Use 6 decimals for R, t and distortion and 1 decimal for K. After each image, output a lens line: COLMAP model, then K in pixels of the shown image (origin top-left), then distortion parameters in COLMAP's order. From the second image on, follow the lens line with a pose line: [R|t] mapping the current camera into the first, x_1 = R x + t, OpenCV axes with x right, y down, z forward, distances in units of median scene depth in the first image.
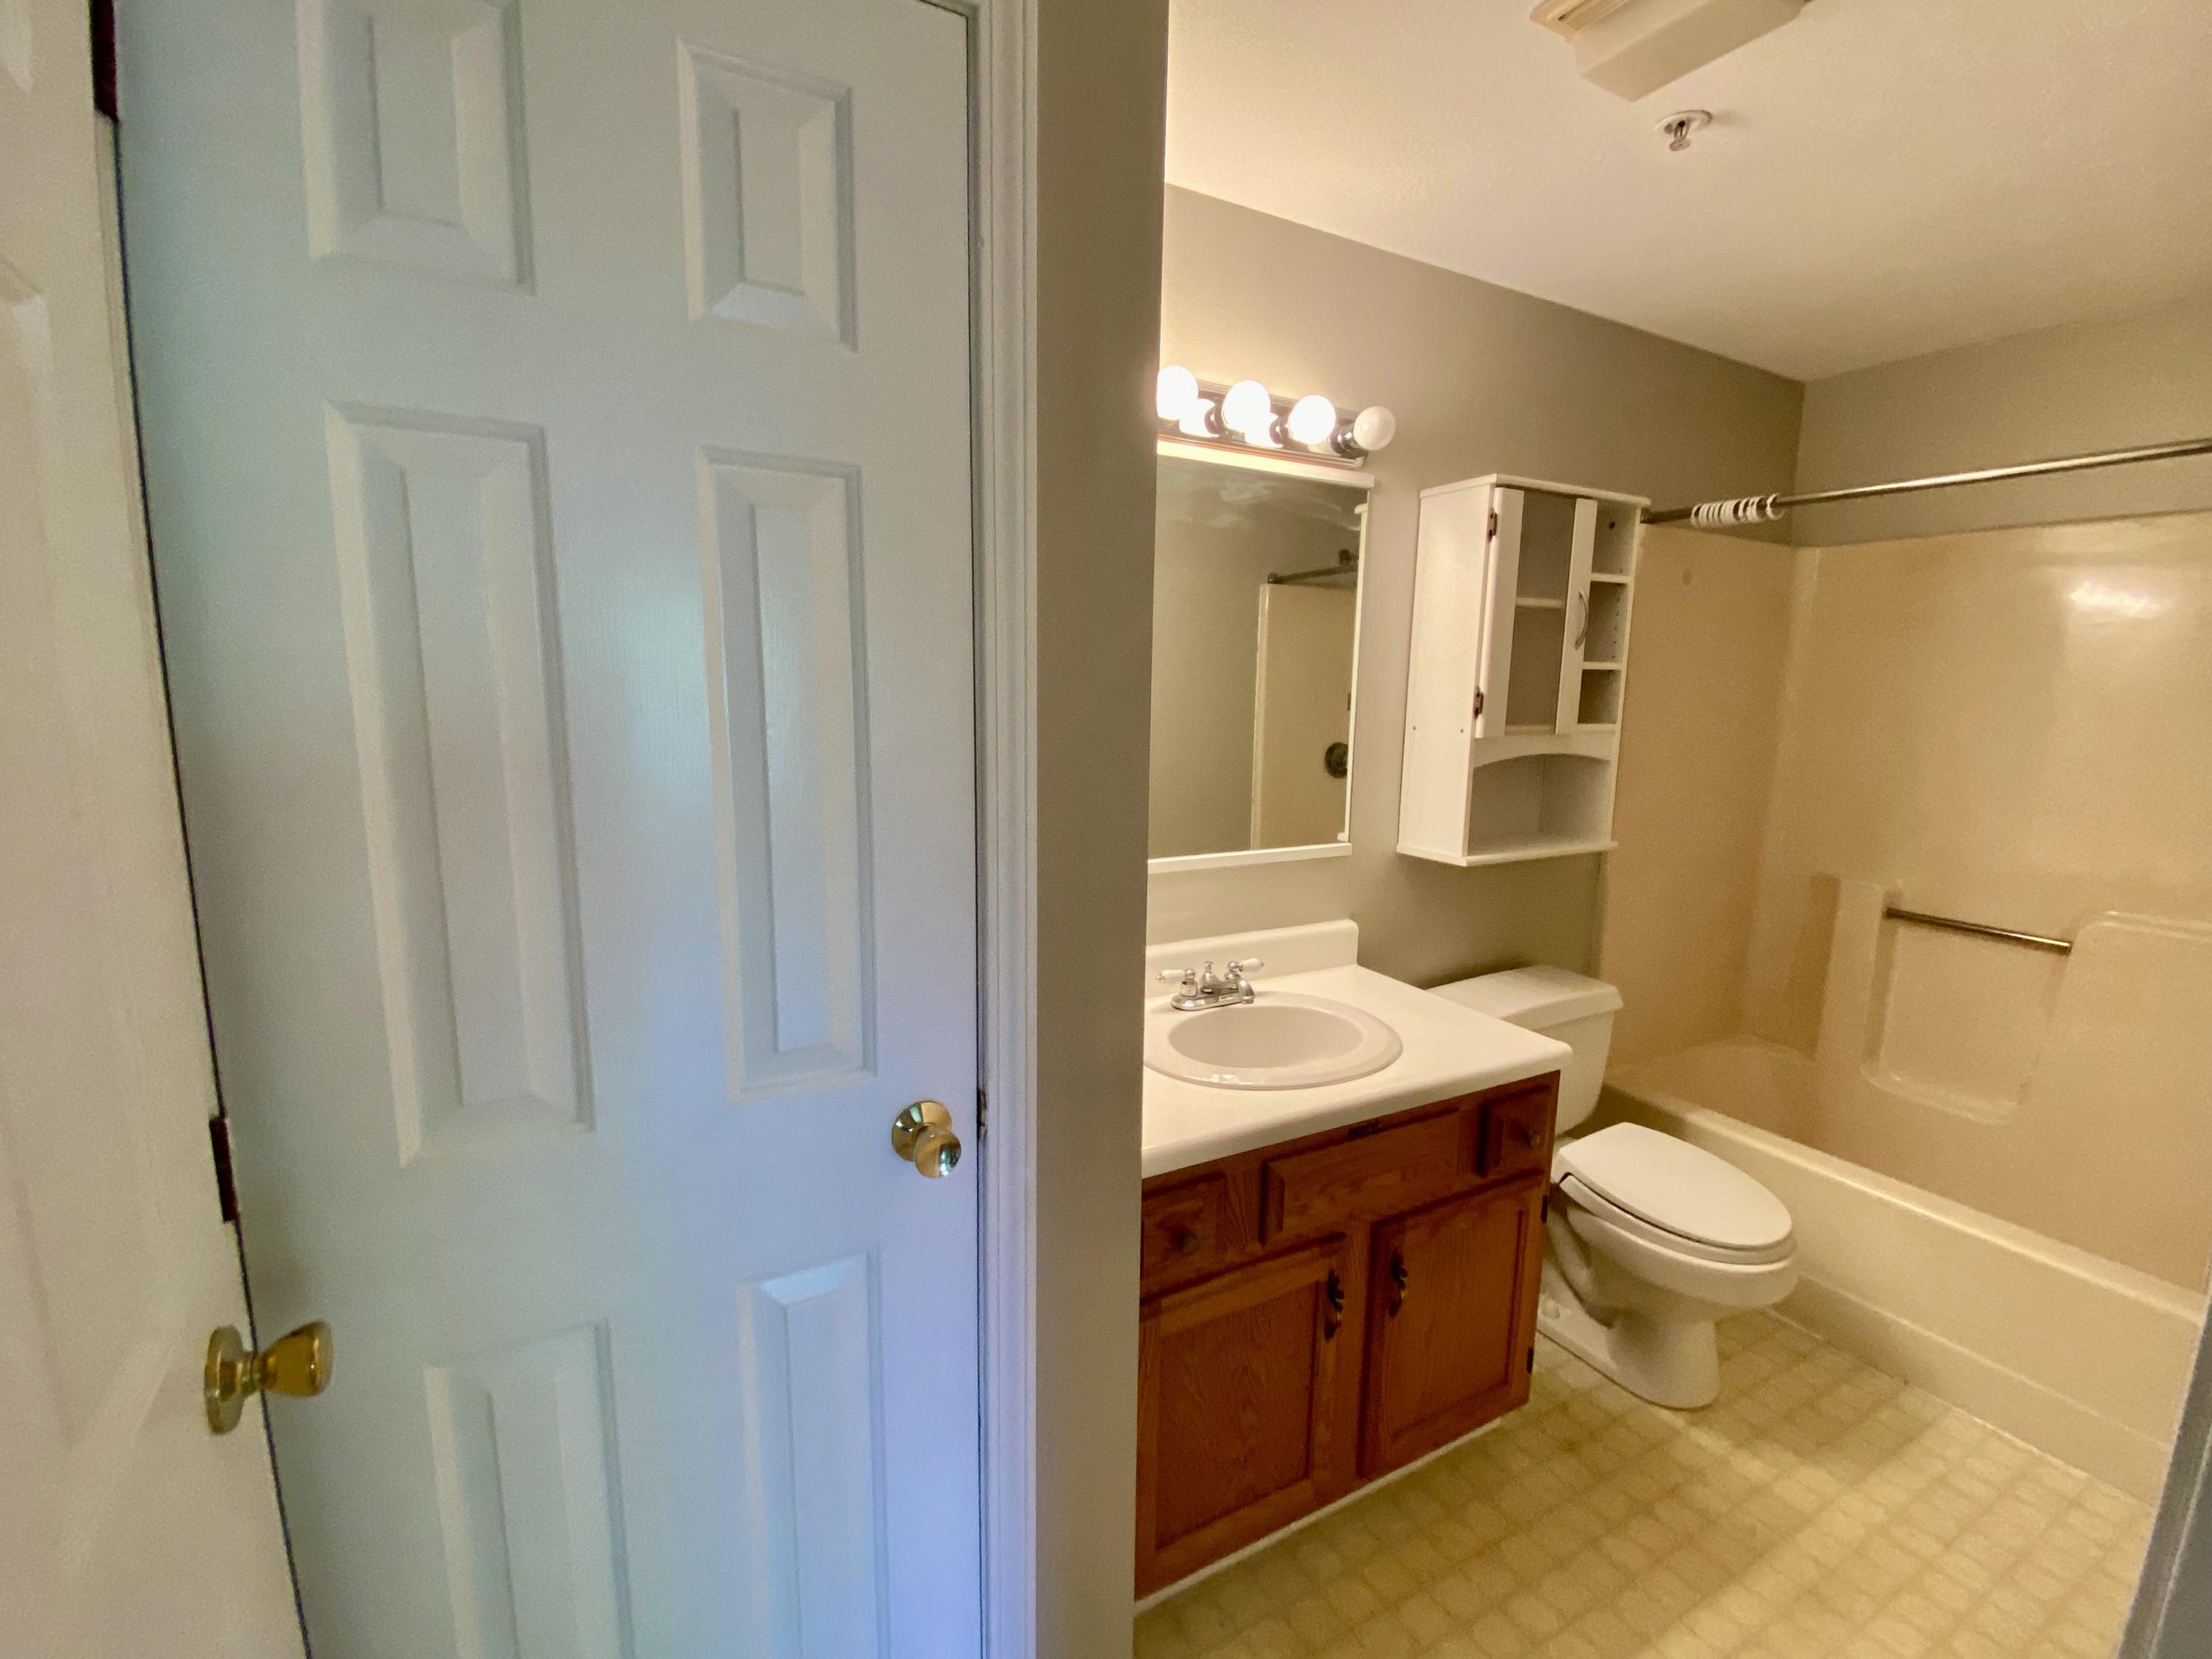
lens RADIAL K [[959.7, 0, 1101.7], [0, 959.7, 833.7], [0, 0, 1]] dist [0.028608, -0.028137]
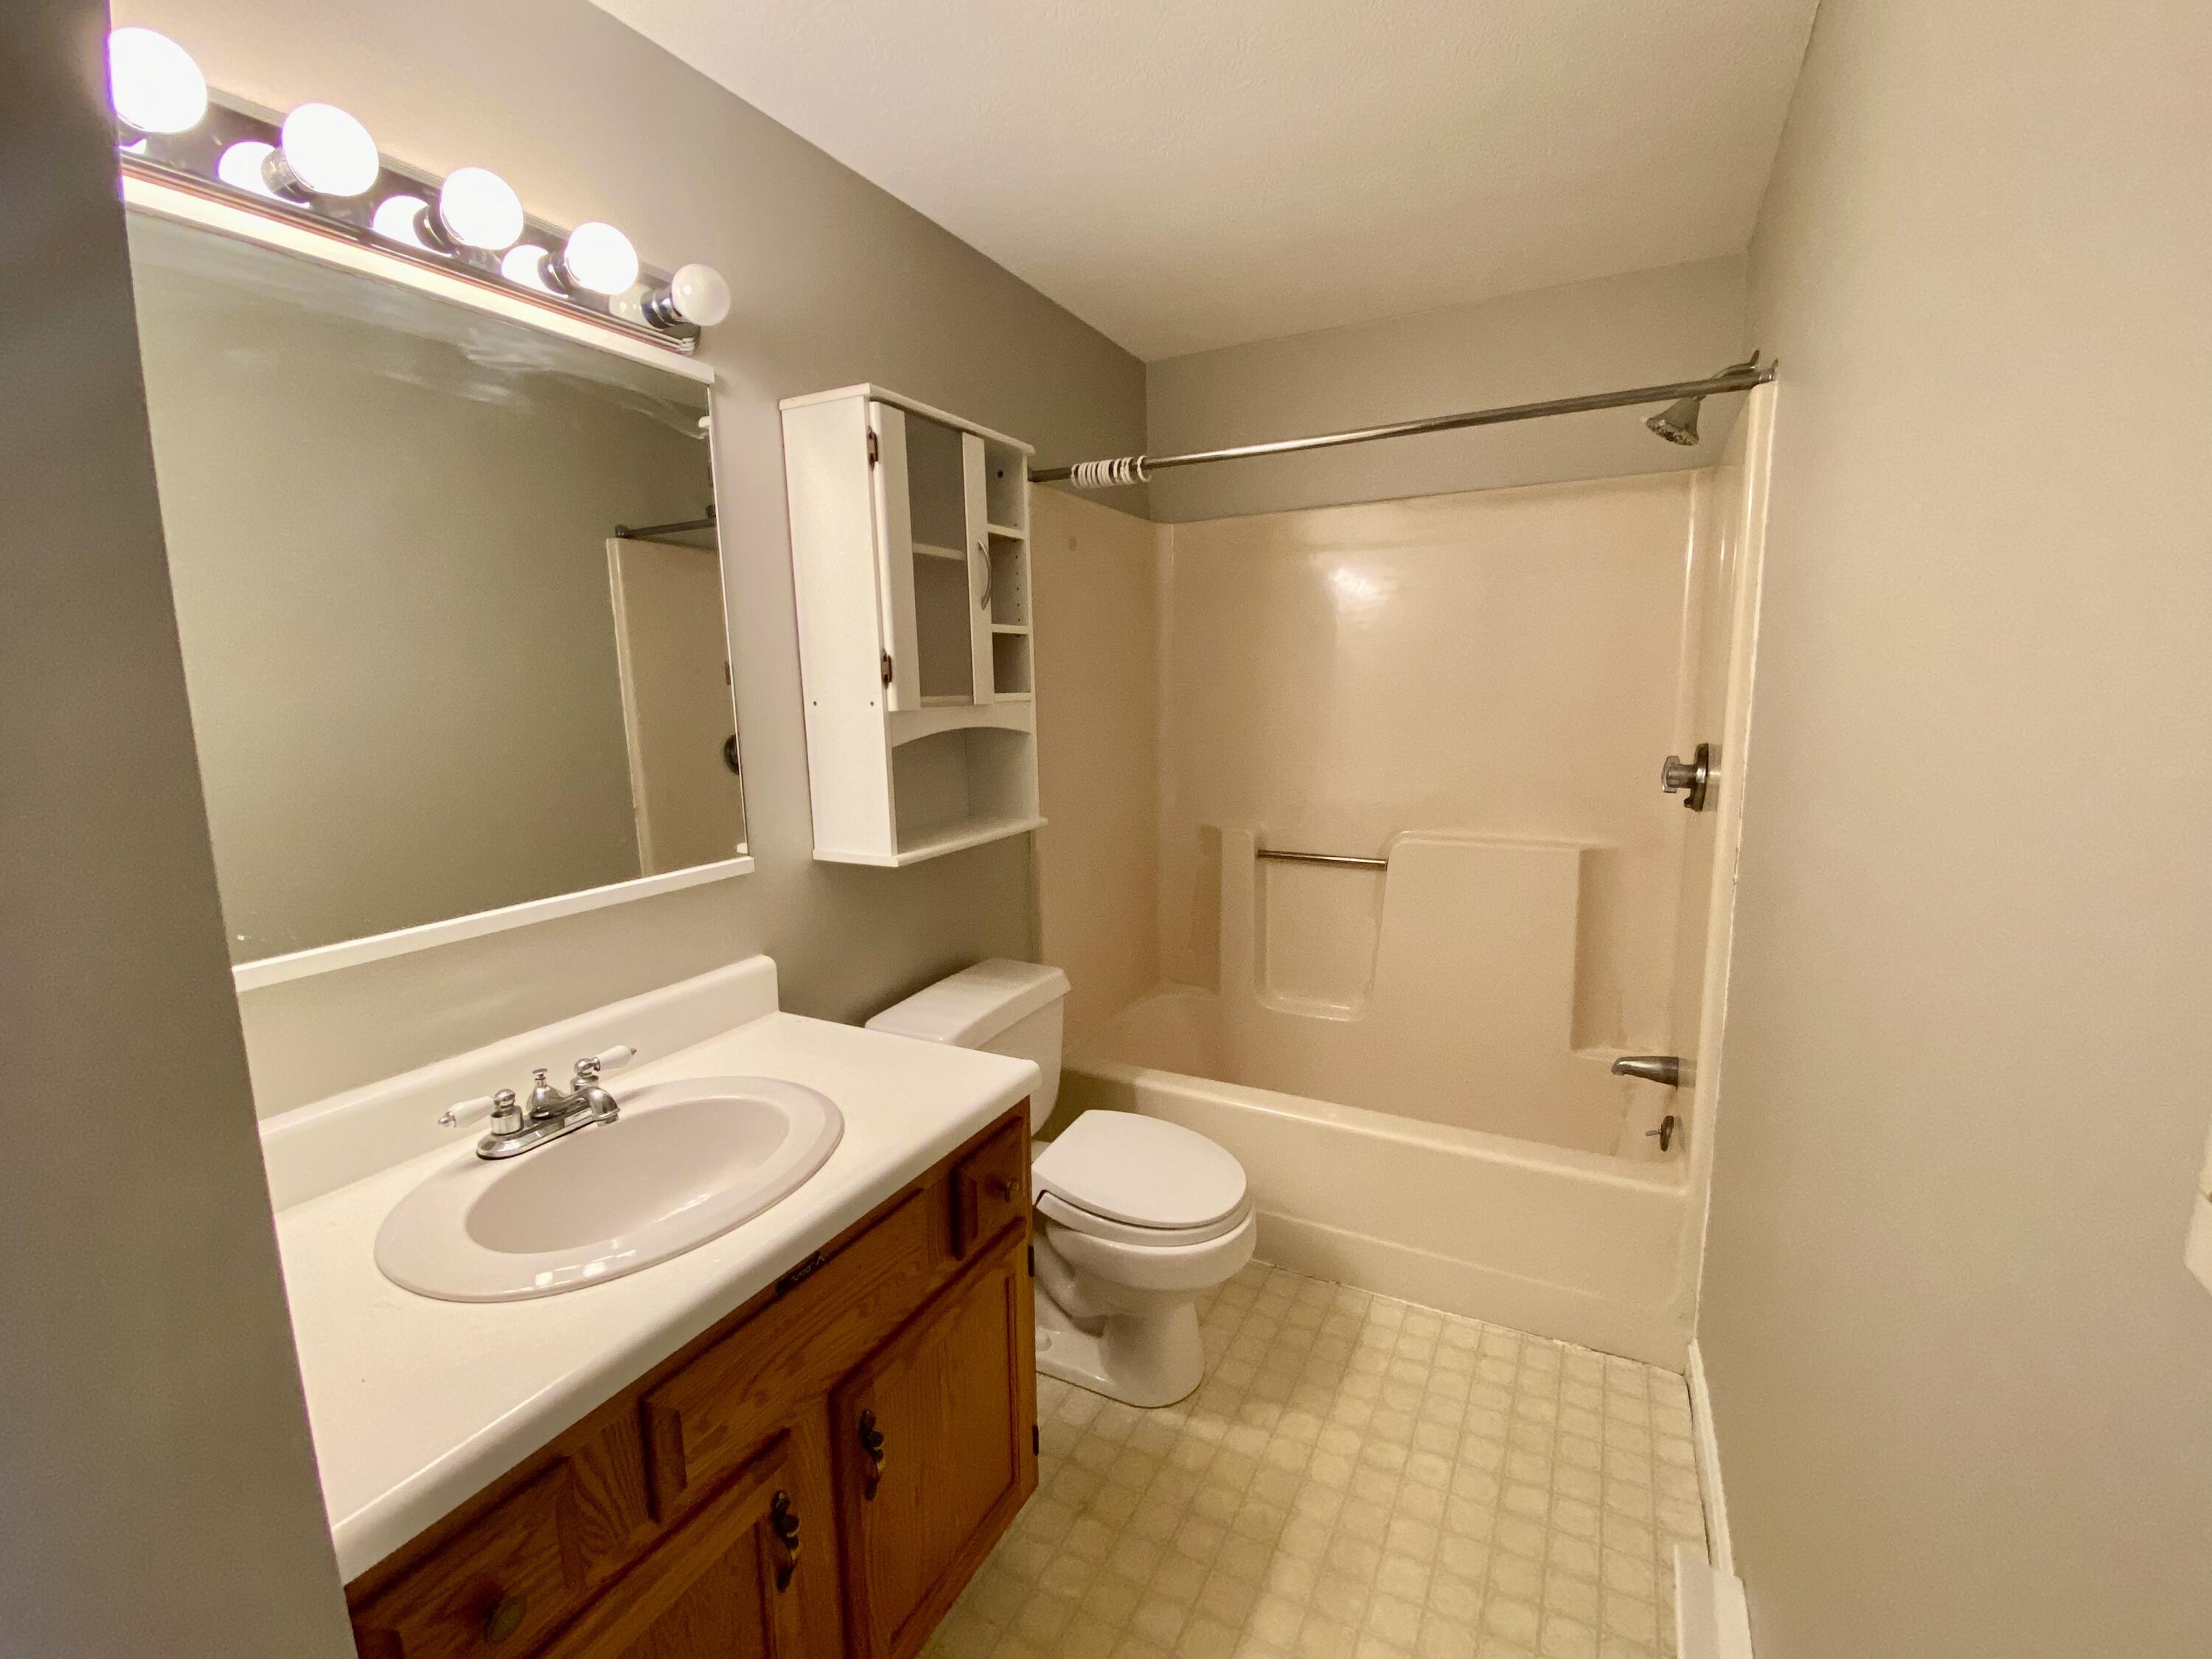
lens RADIAL K [[959.7, 0, 1101.7], [0, 959.7, 833.7], [0, 0, 1]] dist [0.028608, -0.028137]
pose [[0.834659, -0.116500, 0.538305, 0.088630], [0.113188, 0.992794, 0.039359, -0.008202], [-0.539012, 0.028079, 0.841830, 0.217763]]
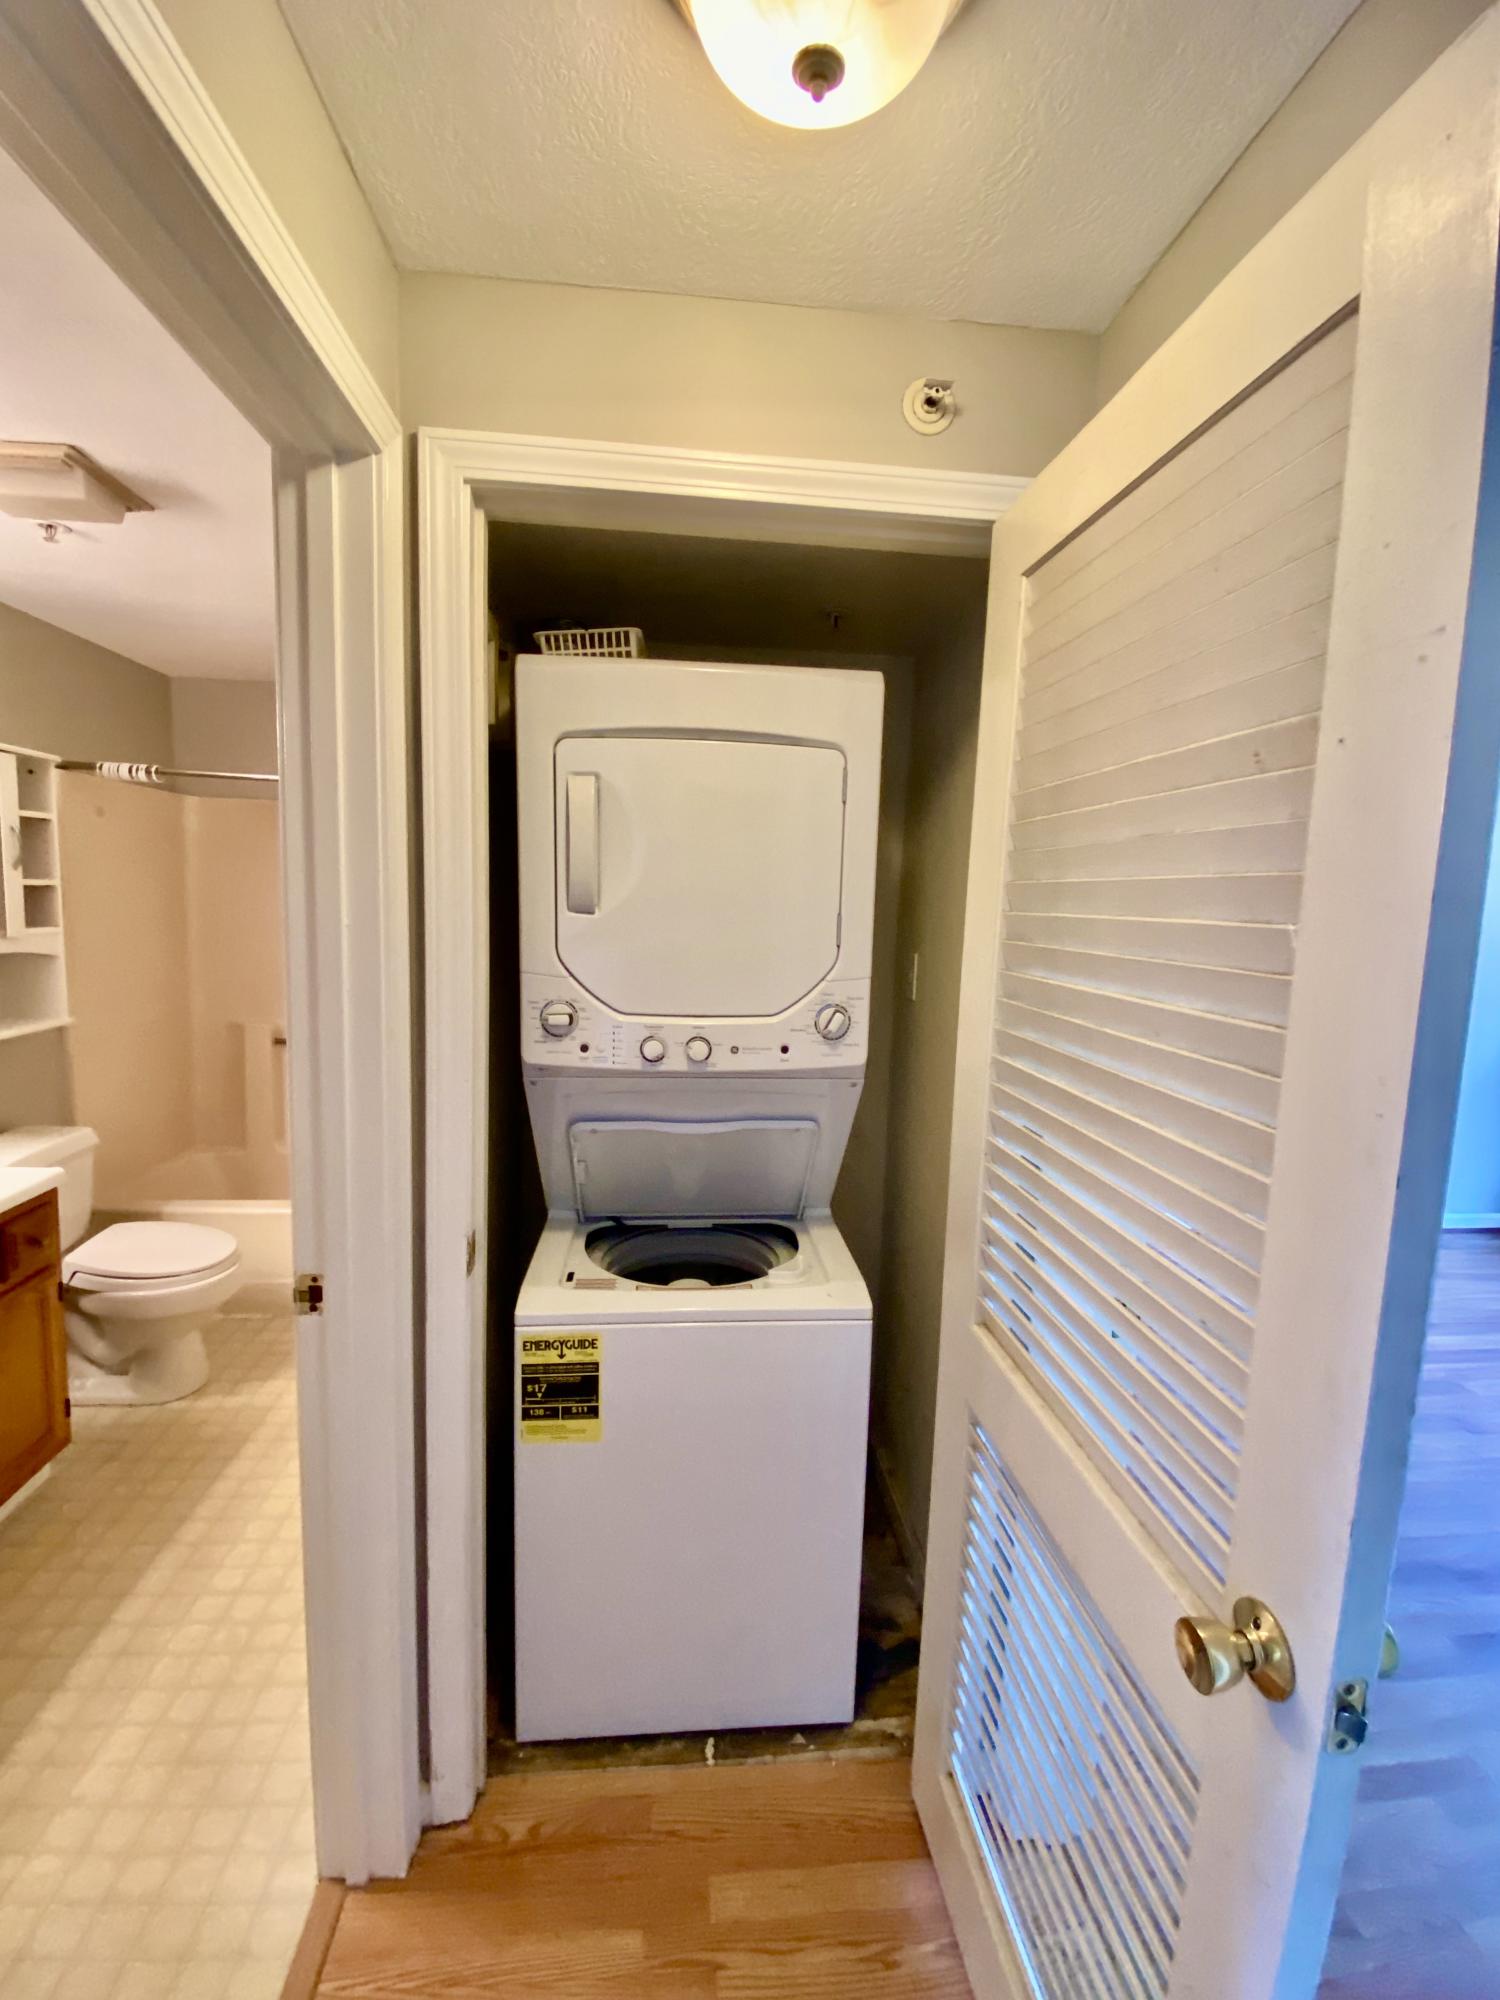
lens RADIAL K [[867.7, 0, 758.2], [0, 867.7, 1000.8], [0, 0, 1]] dist [0.028608, -0.028137]
pose [[0.395342, -0.105954, 0.912403, -0.197688], [0.107956, 0.991800, 0.068397, 0.006597], [-0.912168, 0.071459, 0.403539, -0.360181]]
